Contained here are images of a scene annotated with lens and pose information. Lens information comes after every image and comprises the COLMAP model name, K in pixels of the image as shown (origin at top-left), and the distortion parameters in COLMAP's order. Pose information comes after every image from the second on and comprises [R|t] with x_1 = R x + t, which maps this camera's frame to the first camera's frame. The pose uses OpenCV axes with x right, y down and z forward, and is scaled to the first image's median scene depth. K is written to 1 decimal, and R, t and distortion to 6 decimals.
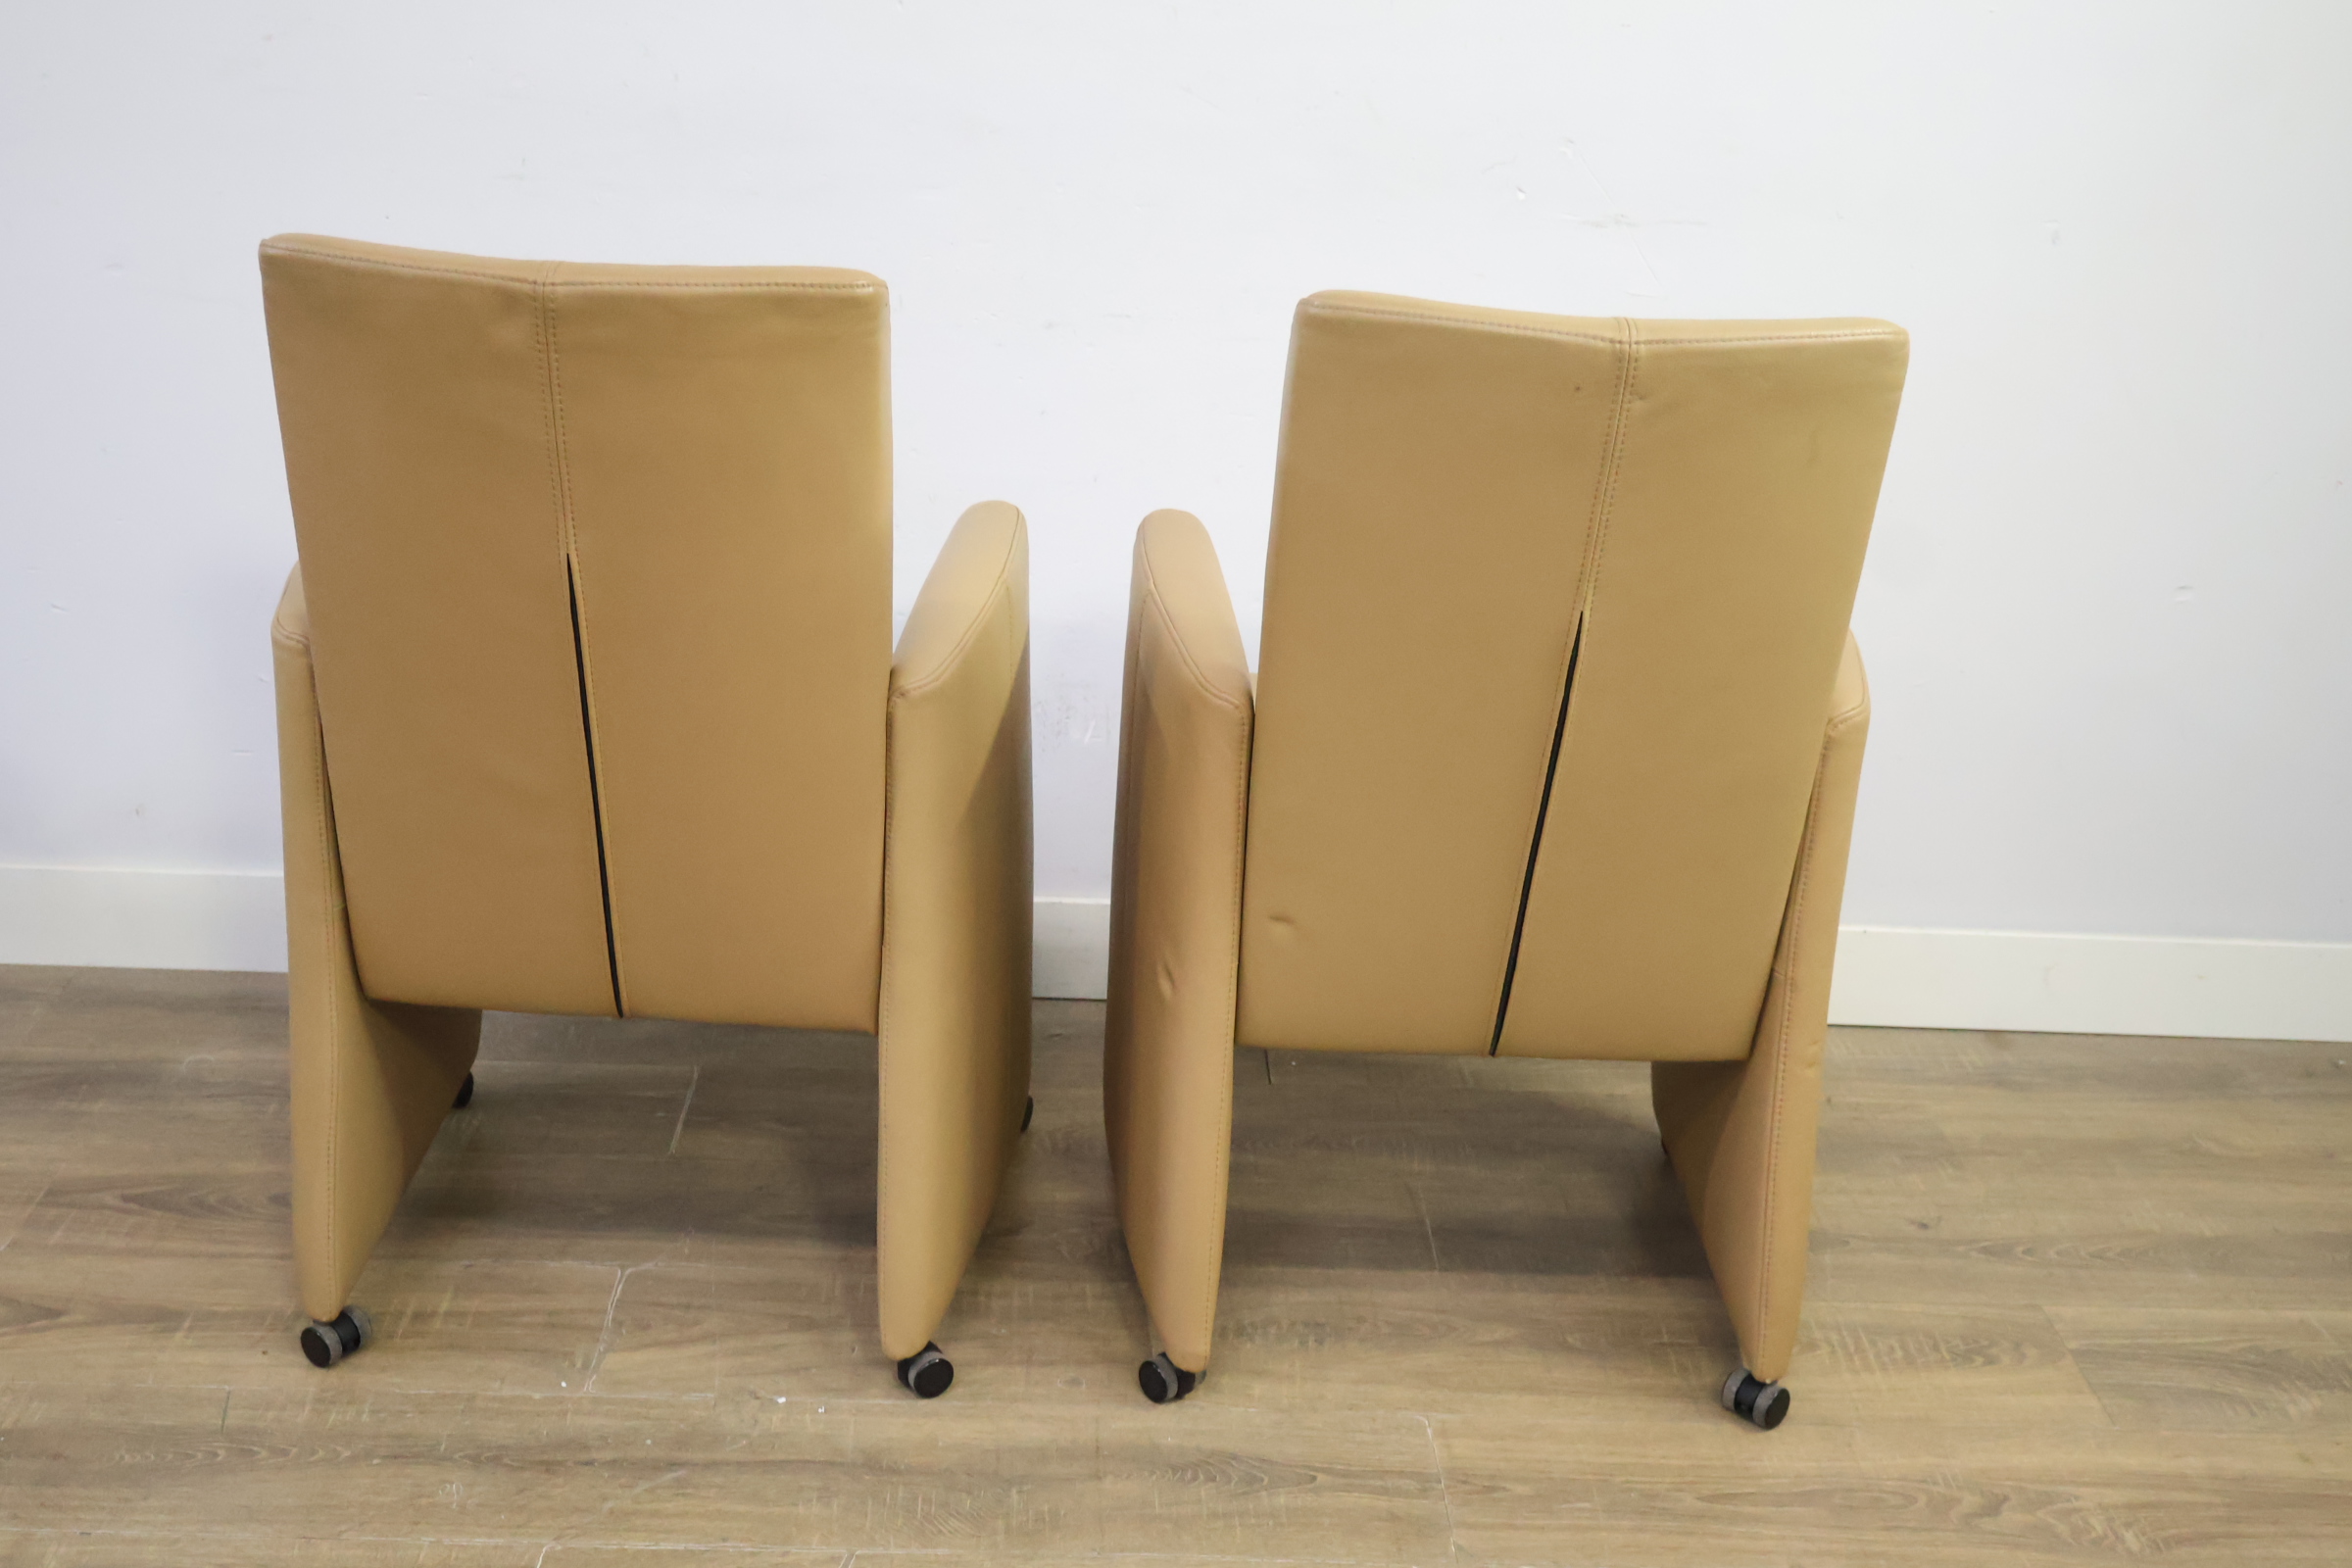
lens RADIAL K [[2608.2, 0, 1163.4], [0, 2608.2, 783.2], [0, 0, 1]] dist [-0.008277, 0.000000]
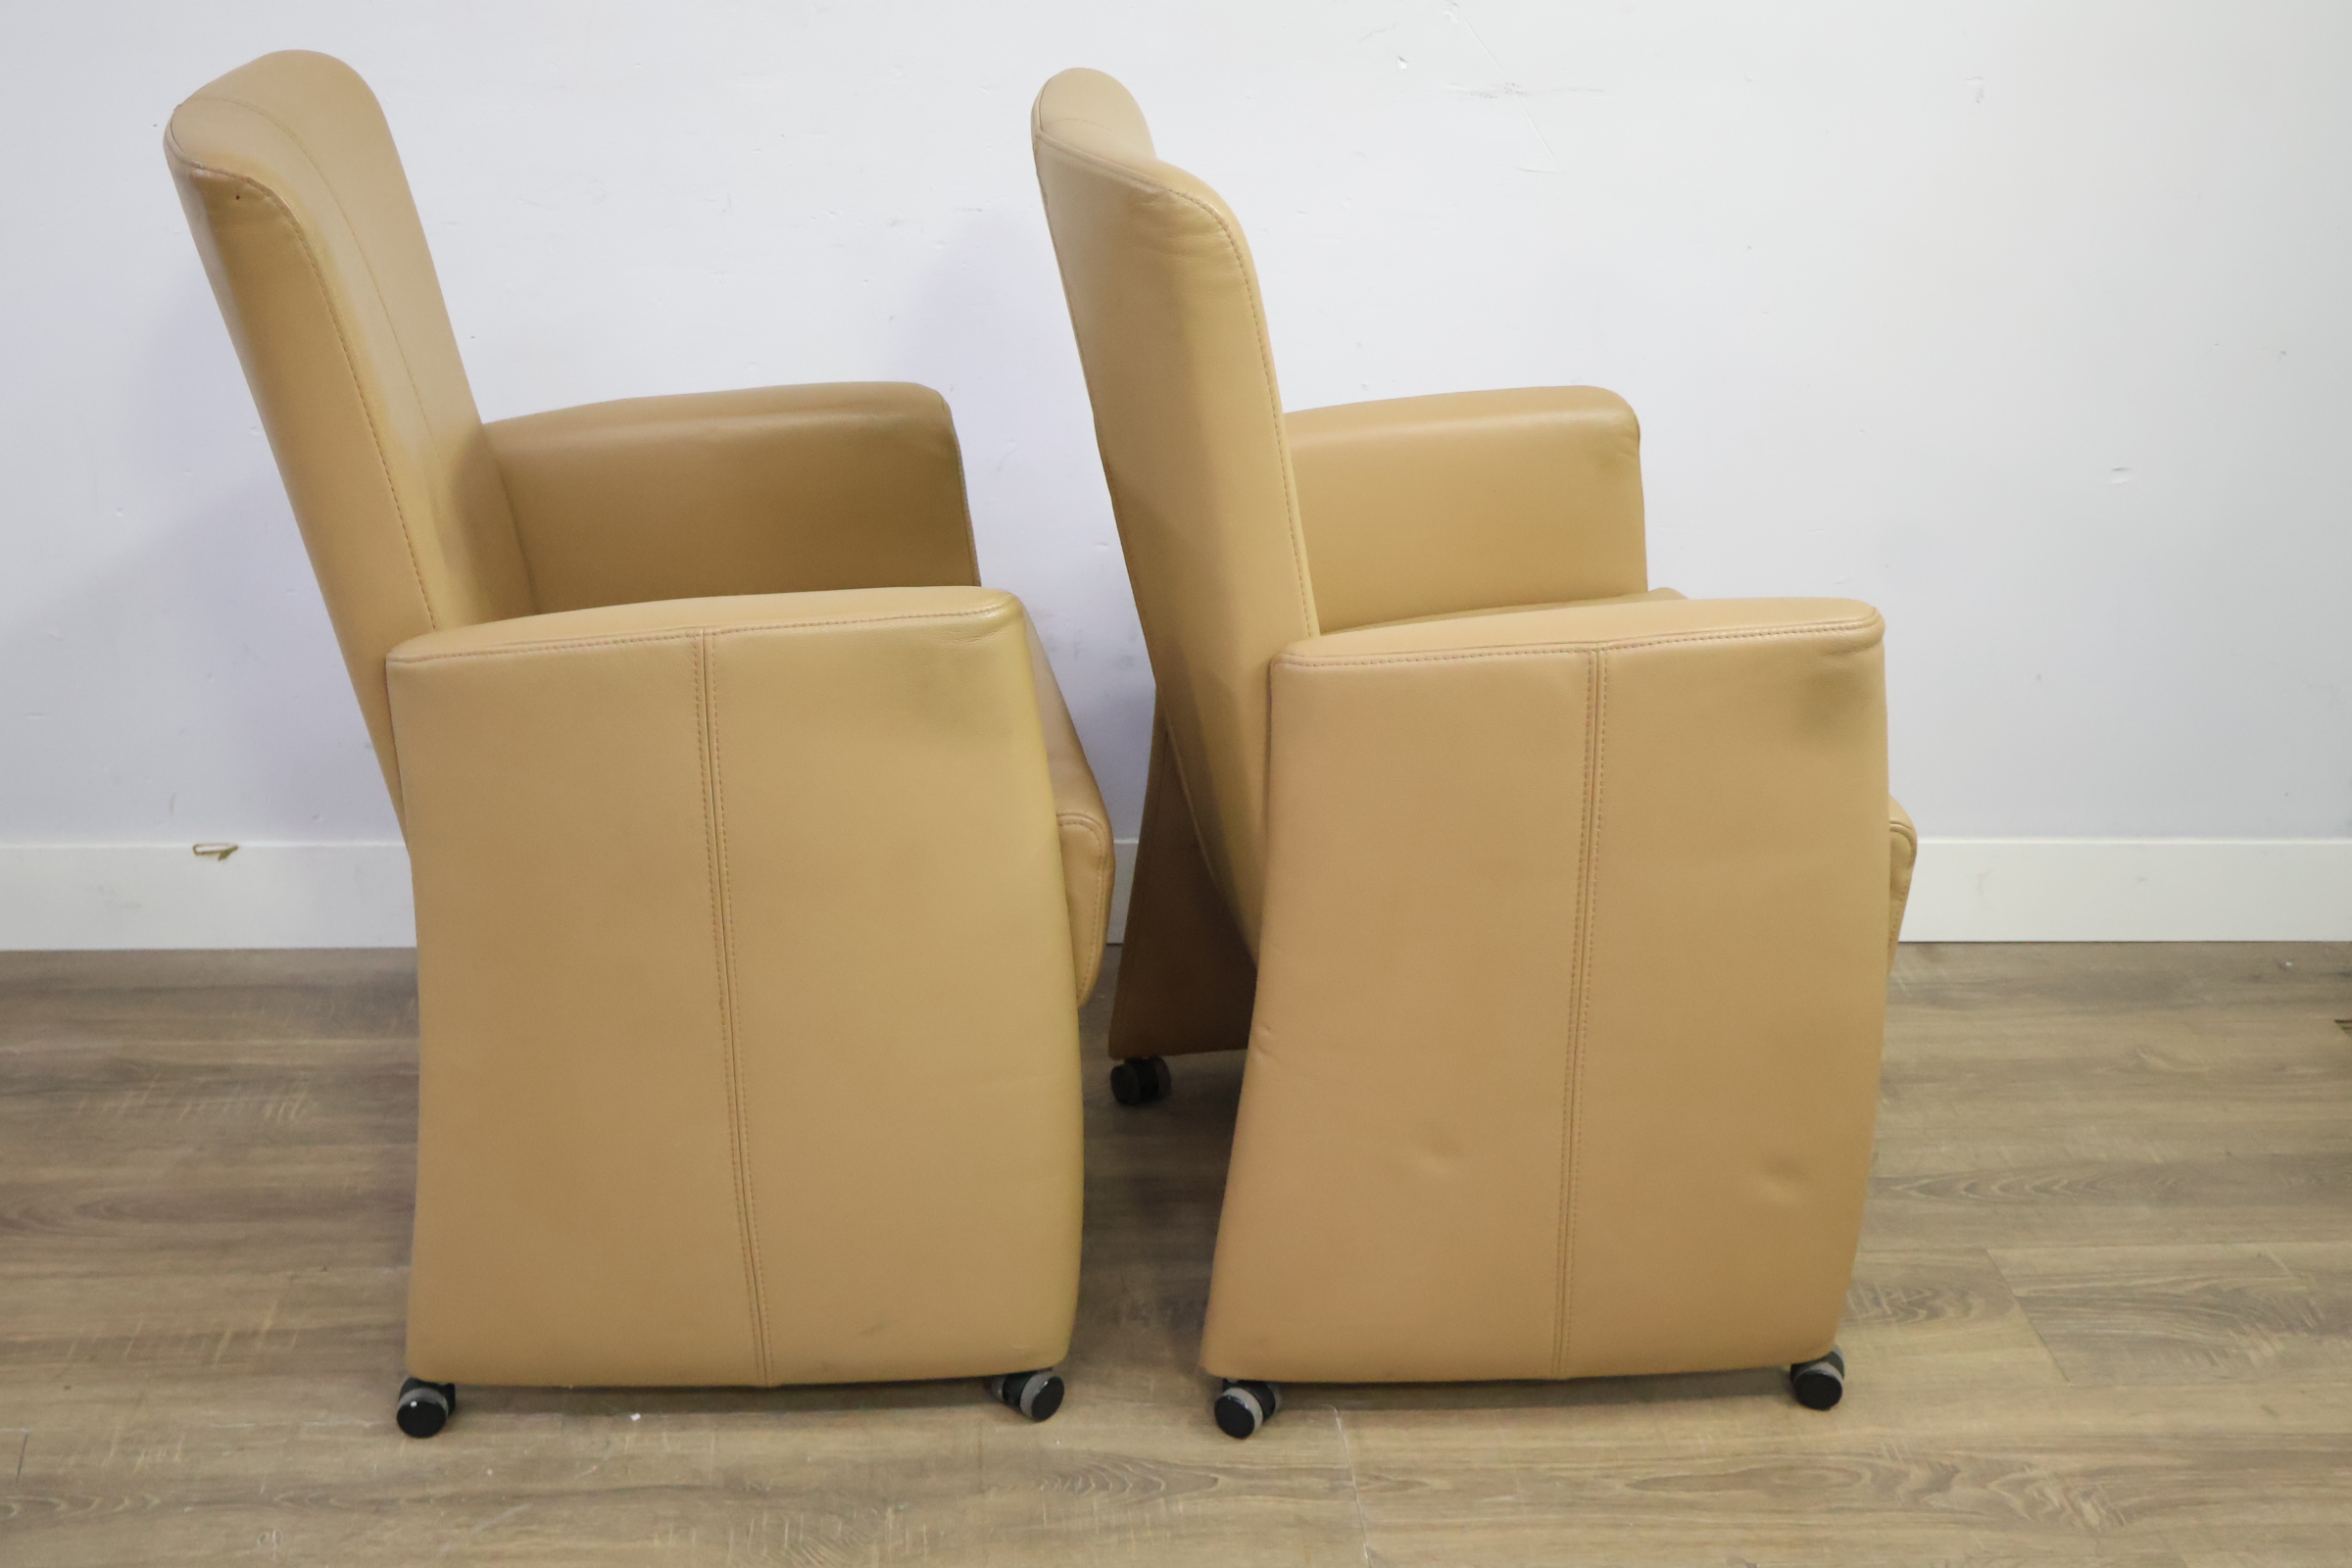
lens RADIAL K [[2608.2, 0, 1156.7], [0, 2608.2, 798.6], [0, 0, 1]] dist [-0.008277, 0.000000]
pose [[0.998983, -0.034634, 0.028870, 0.017687], [0.032972, 0.997876, 0.056184, -0.026034], [-0.030754, -0.055175, 0.998003, 0.085354]]
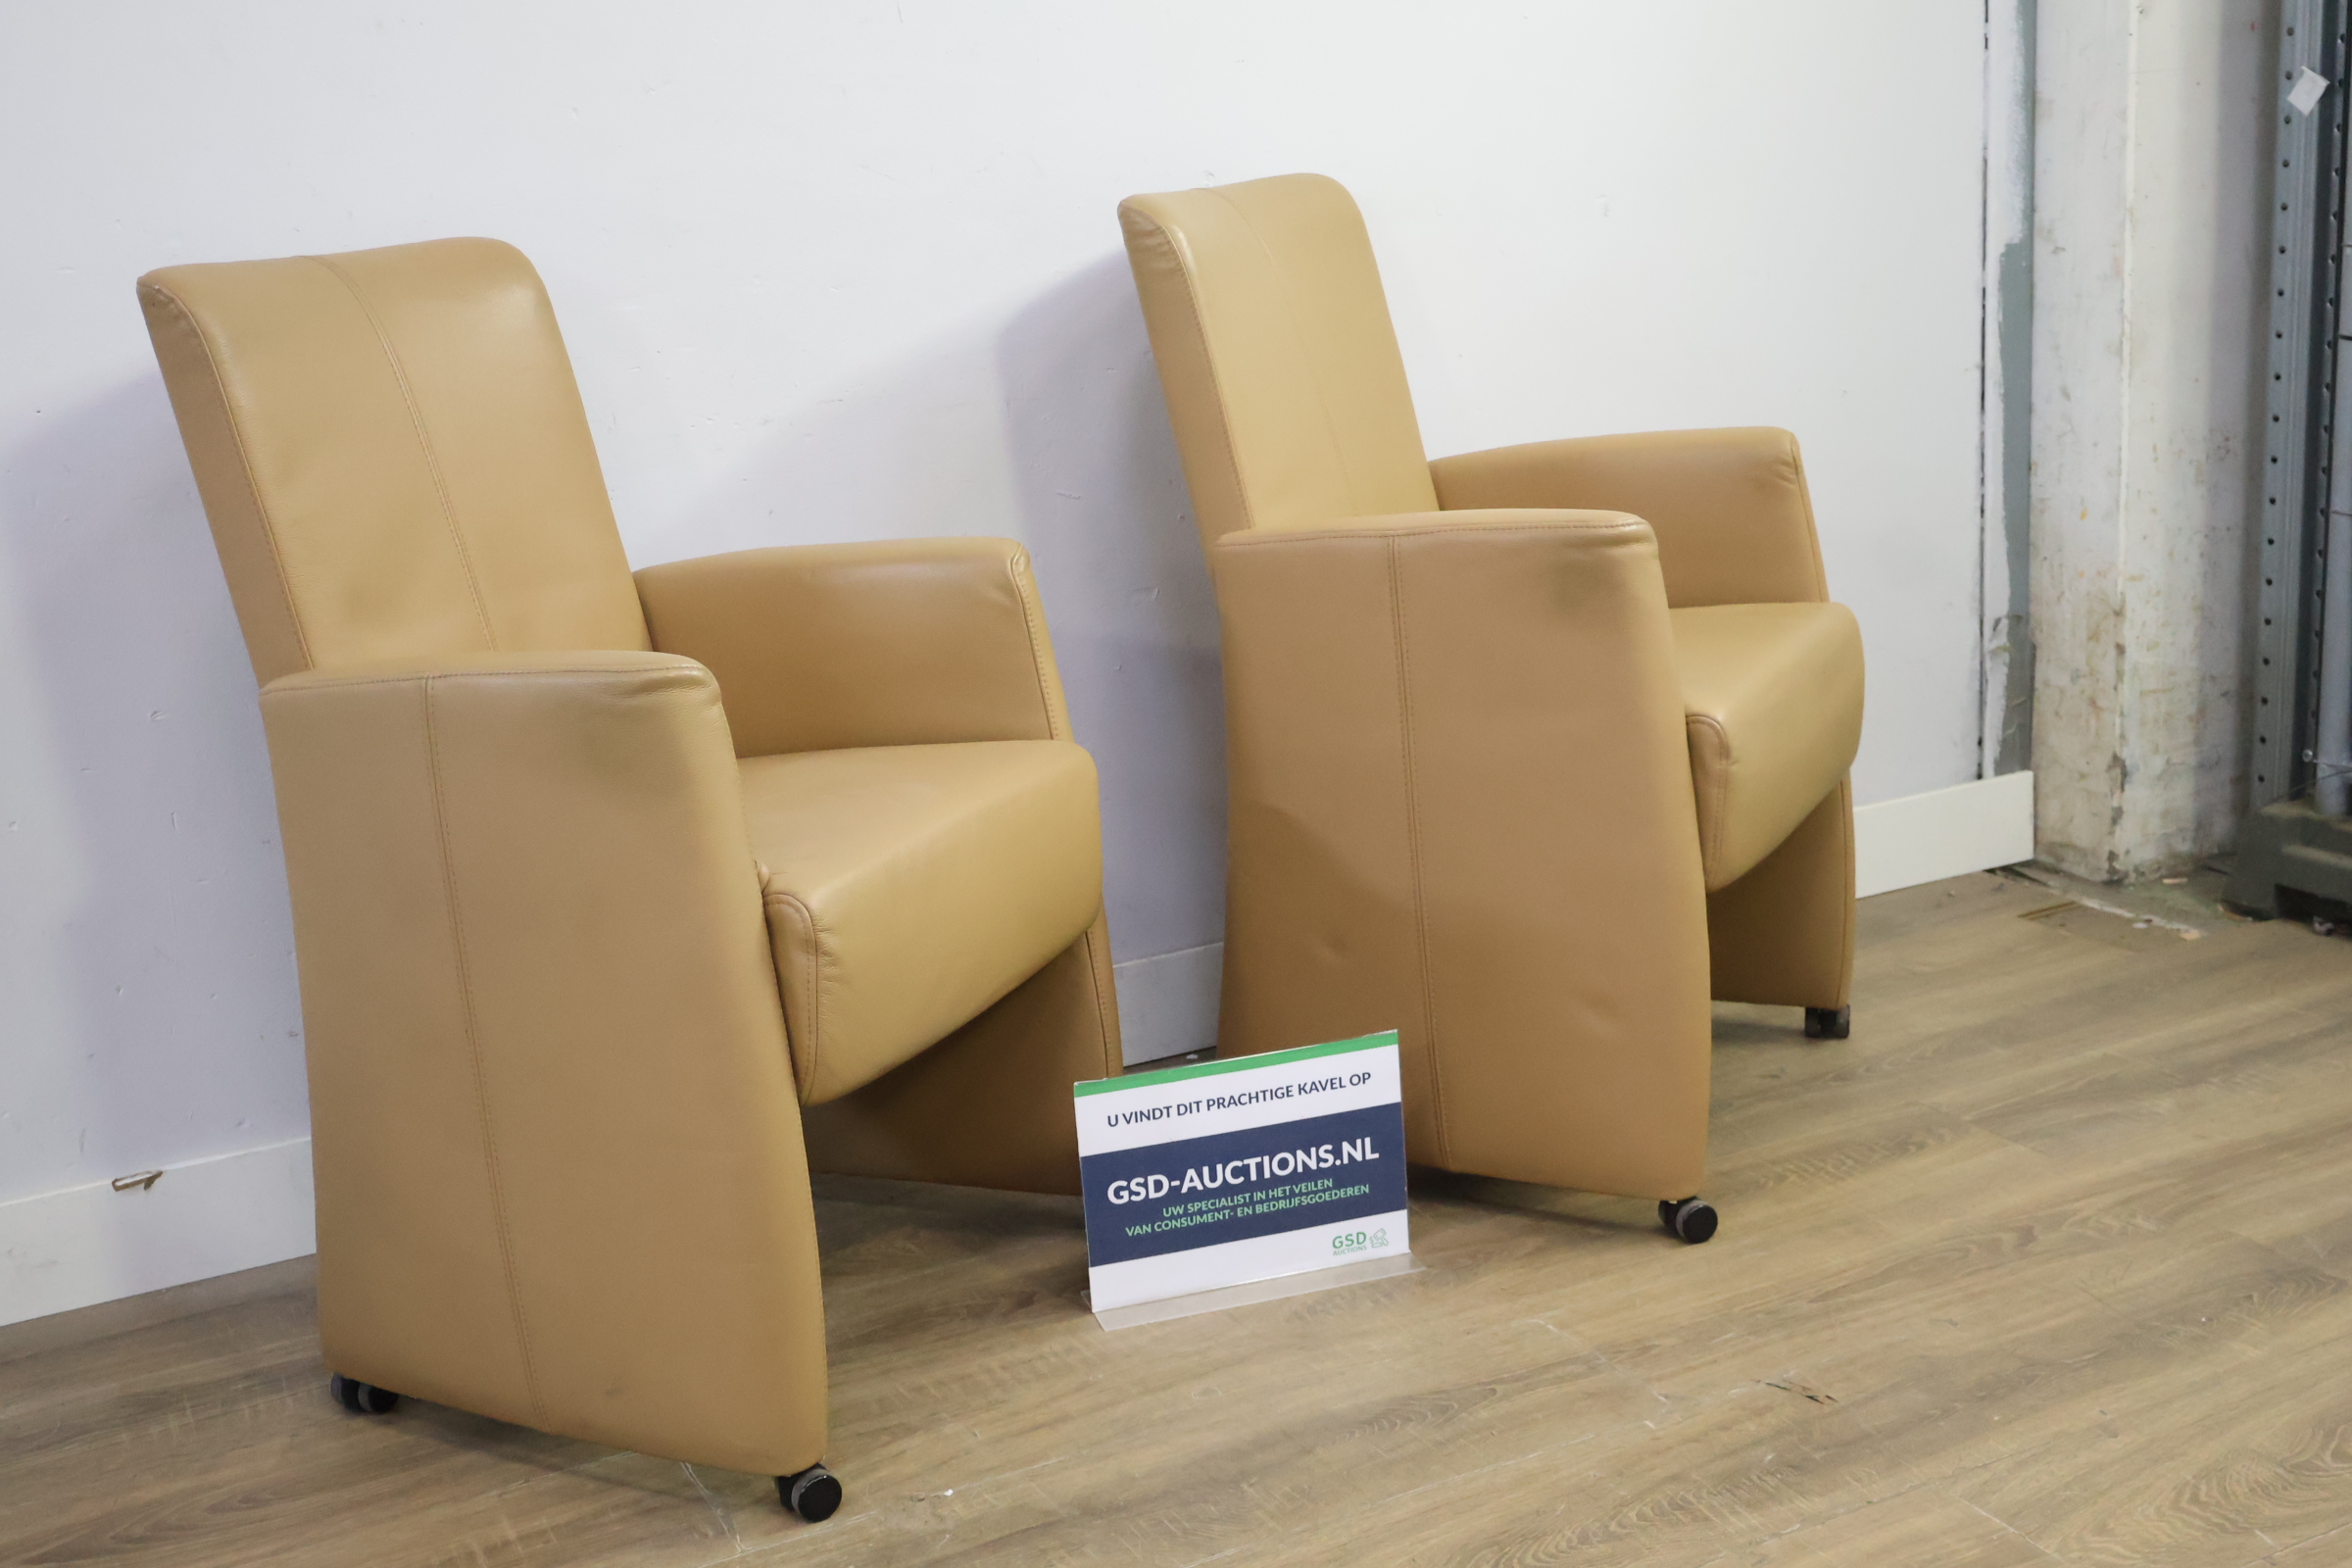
lens RADIAL K [[2608.2, 0, 1164.4], [0, 2608.2, 790.3], [0, 0, 1]] dist [-0.008277, 0.000000]
pose [[0.902151, -0.205947, 0.379091, -0.364207], [0.253174, 0.964217, -0.078670, 0.086067], [-0.349324, 0.166948, 0.922009, 0.079441]]
